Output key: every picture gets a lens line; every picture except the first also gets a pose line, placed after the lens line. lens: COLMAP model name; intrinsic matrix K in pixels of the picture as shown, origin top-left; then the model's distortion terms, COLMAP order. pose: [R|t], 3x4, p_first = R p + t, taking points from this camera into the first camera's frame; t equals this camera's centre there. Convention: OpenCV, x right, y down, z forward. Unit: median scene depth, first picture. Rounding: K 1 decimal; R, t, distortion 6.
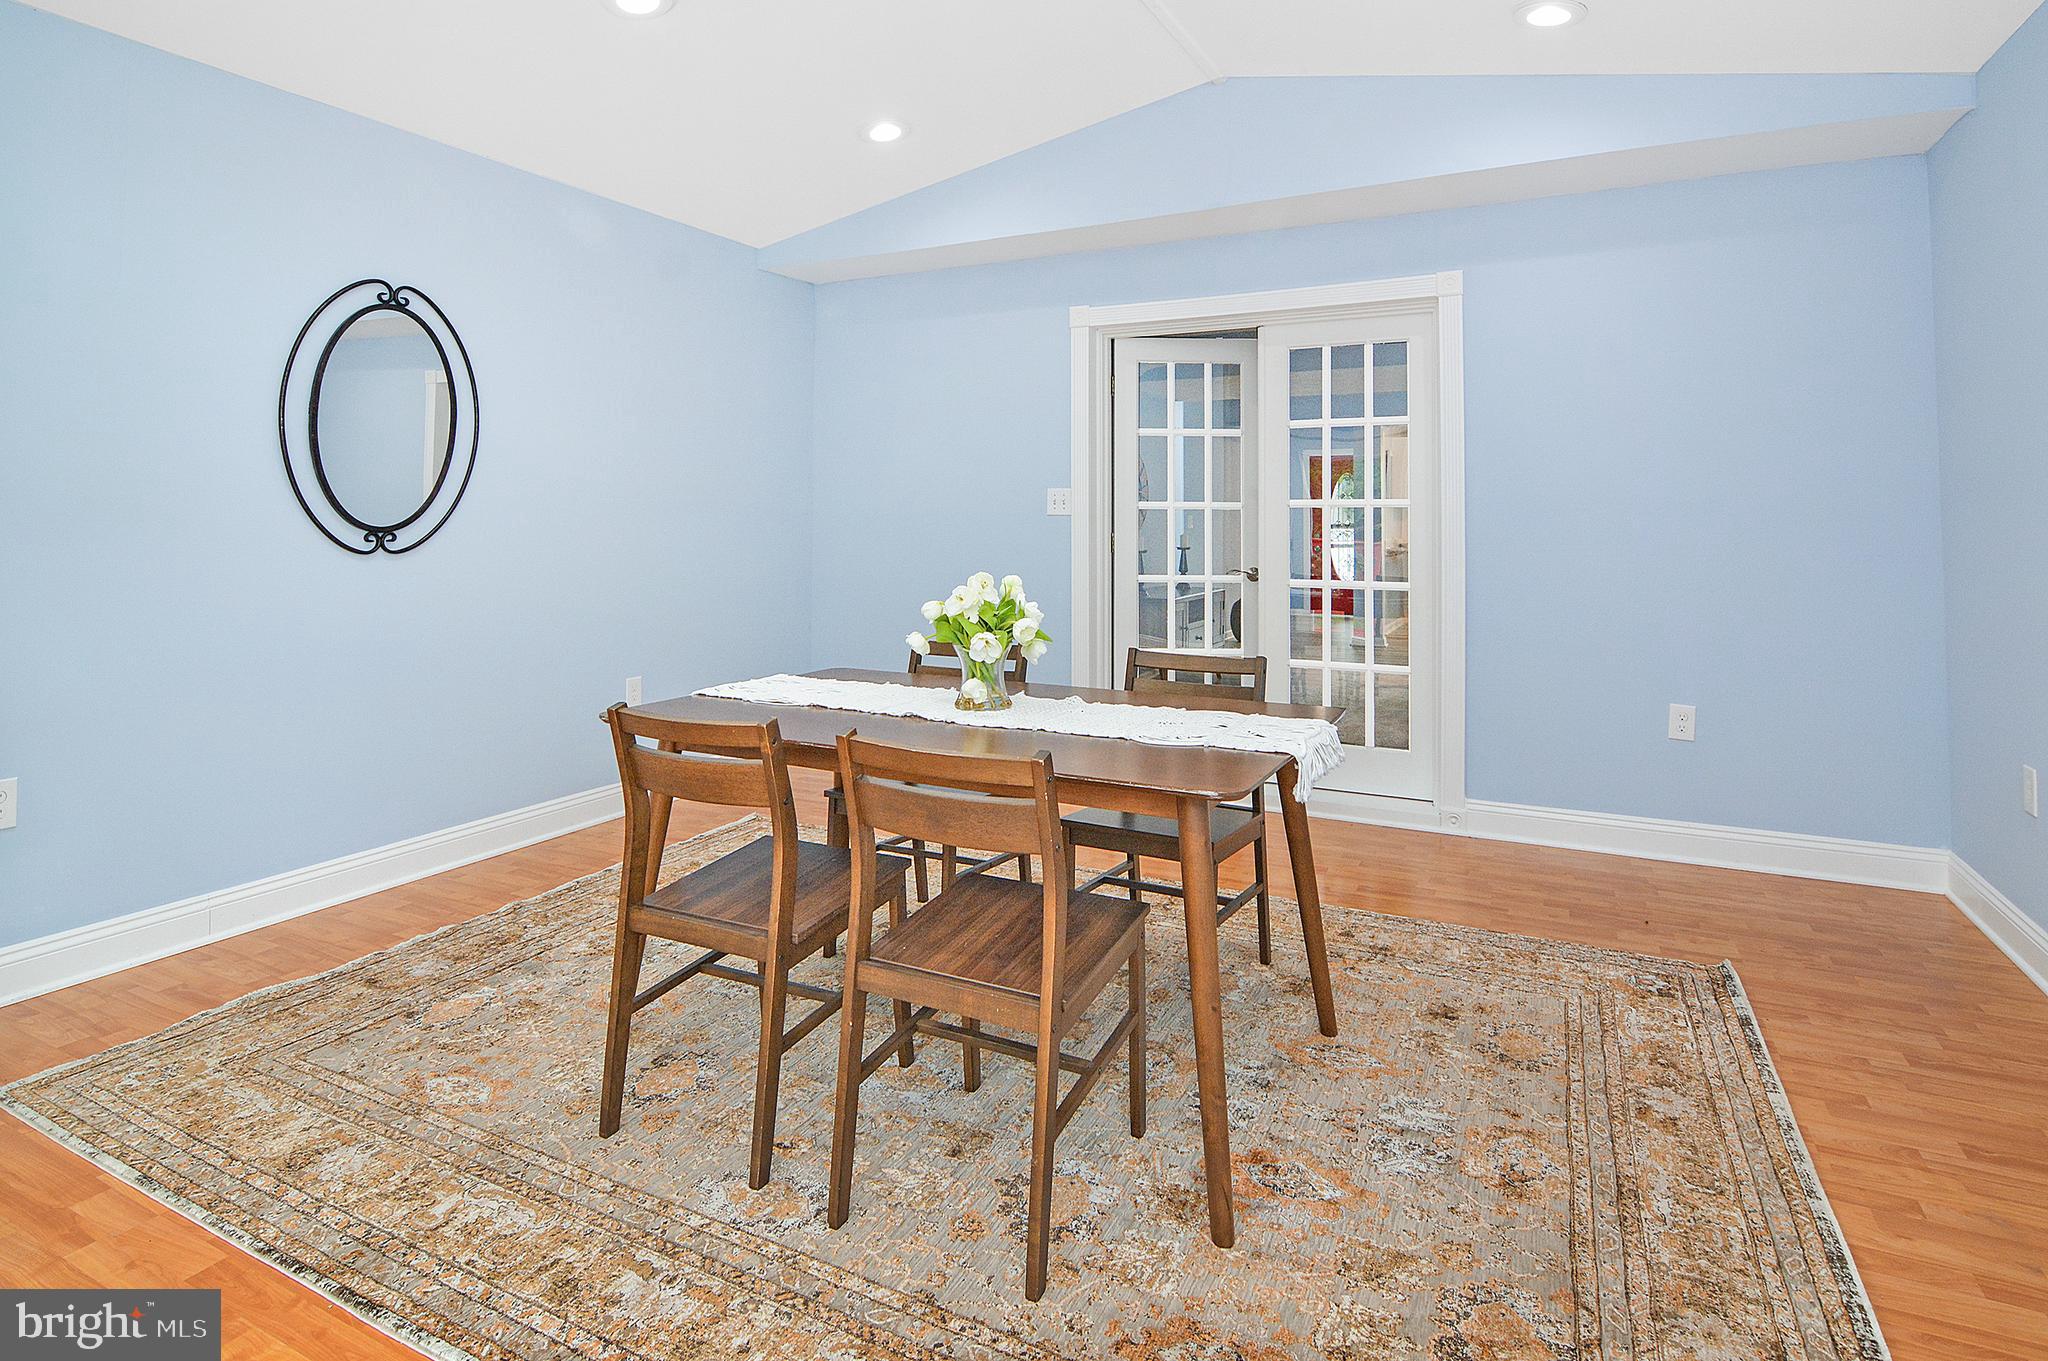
lens RADIAL K [[1045.6, 0, 1032.7], [0, 1045.6, 591.5], [0, 0, 1]] dist [0.001847, -0.012433]
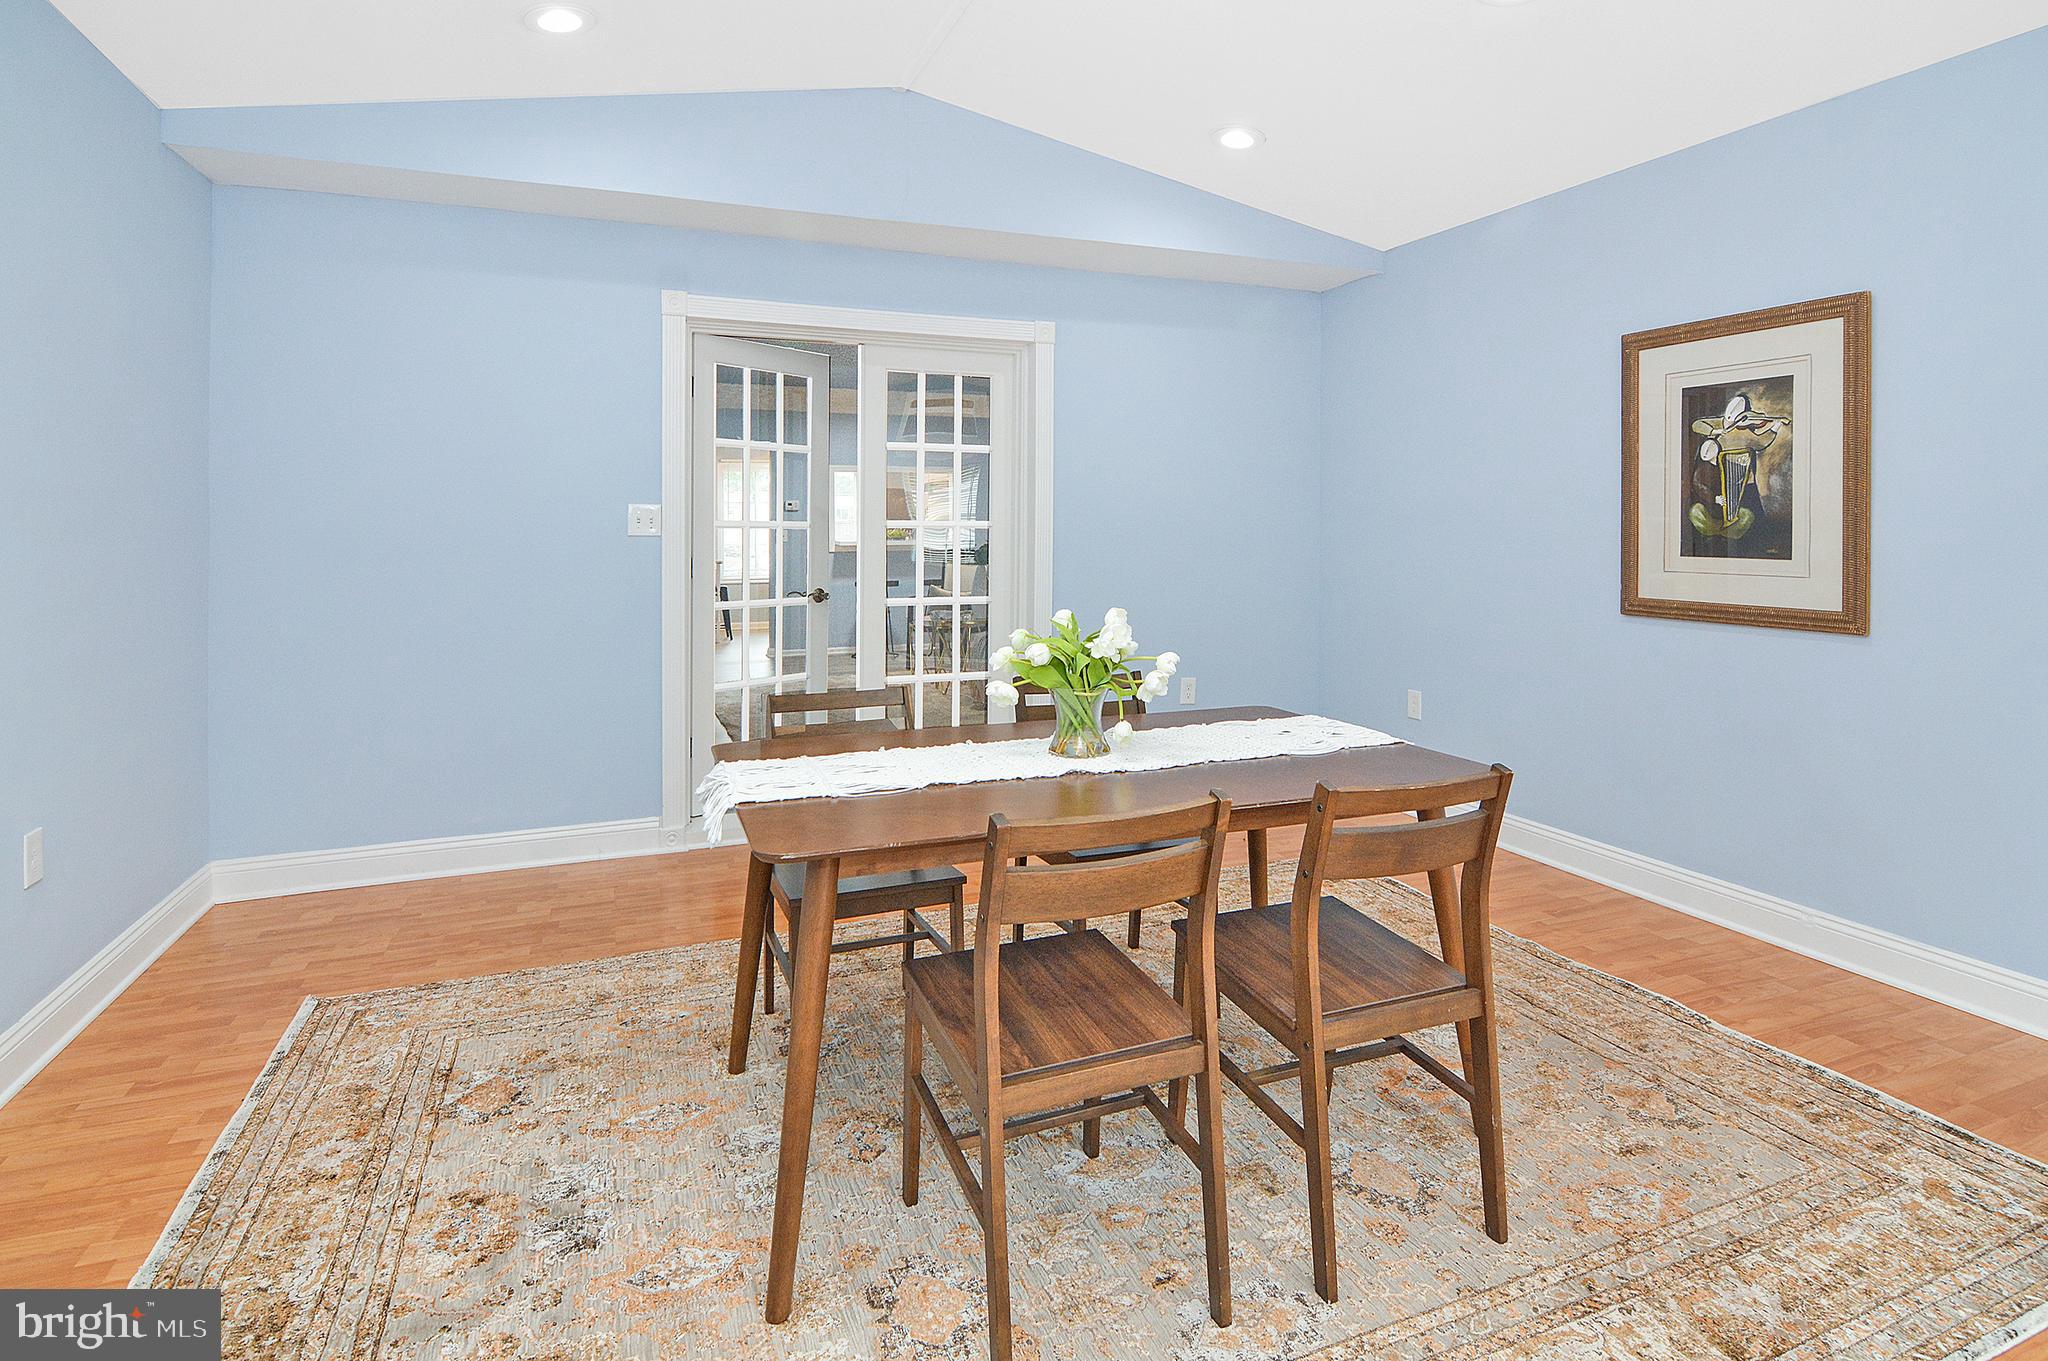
lens RADIAL K [[1035.9, 0, 1003.2], [0, 1035.9, 631.7], [0, 0, 1]] dist [-0.006511, -0.009989]
pose [[0.670432, -0.073953, 0.738277, -0.550308], [0.052010, 0.997257, 0.052665, -0.035264], [-0.740146, 0.003090, 0.672439, 0.310793]]
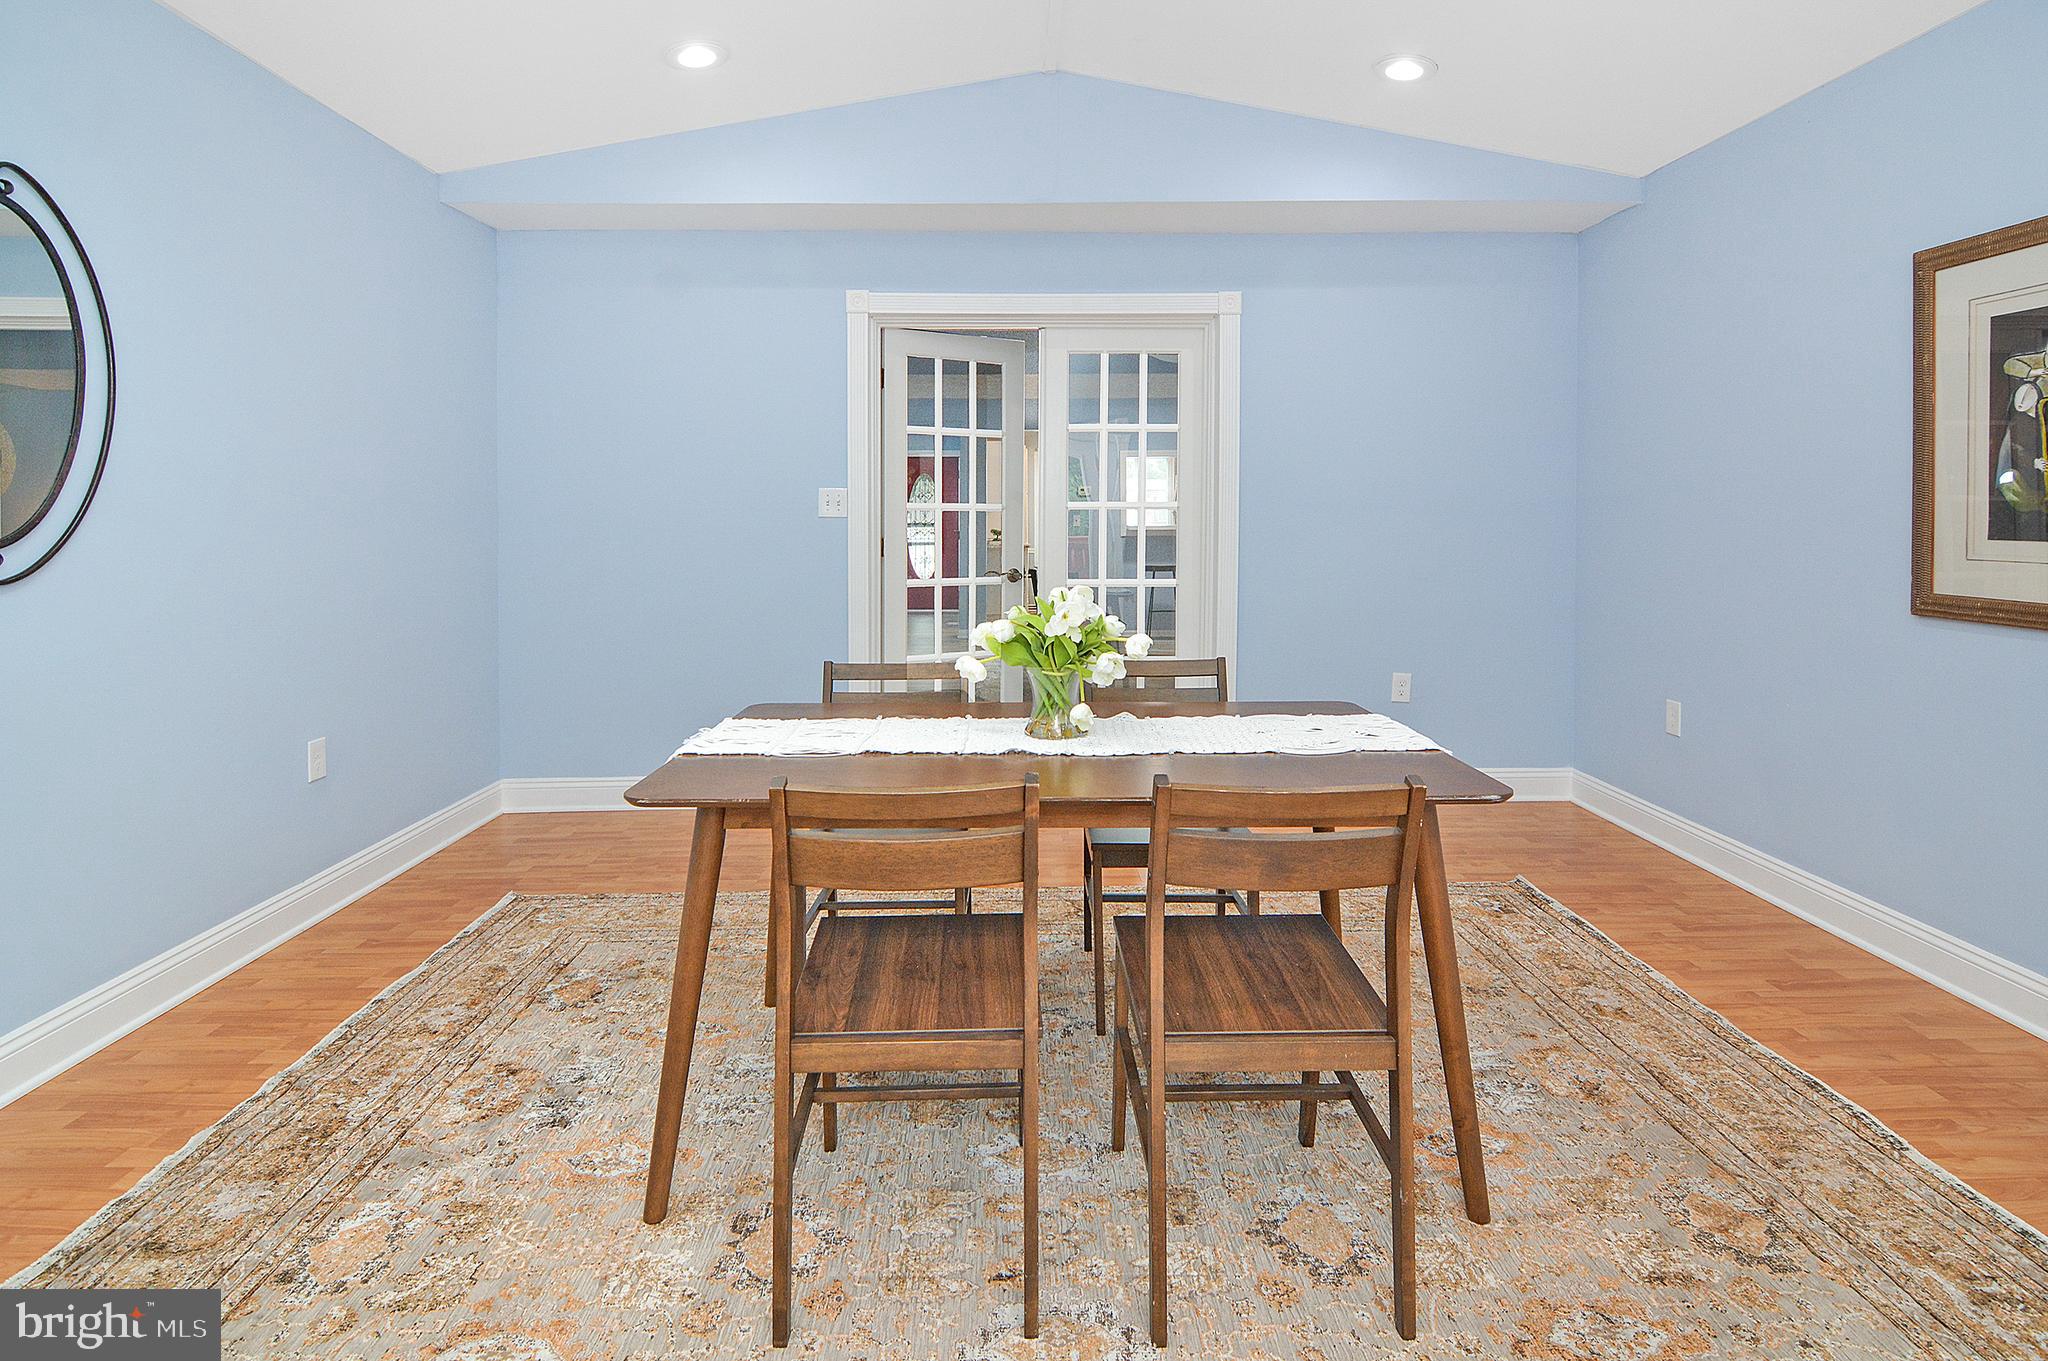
lens RADIAL K [[1026.2, 0, 1013.1], [0, 1026.2, 630.3], [0, 0, 1]] dist [-0.010916, -0.005417]
pose [[0.886822, -0.053927, 0.458953, -0.347190], [0.035563, 0.998186, 0.048569, -0.016935], [-0.460740, -0.026750, 0.887132, 0.168614]]
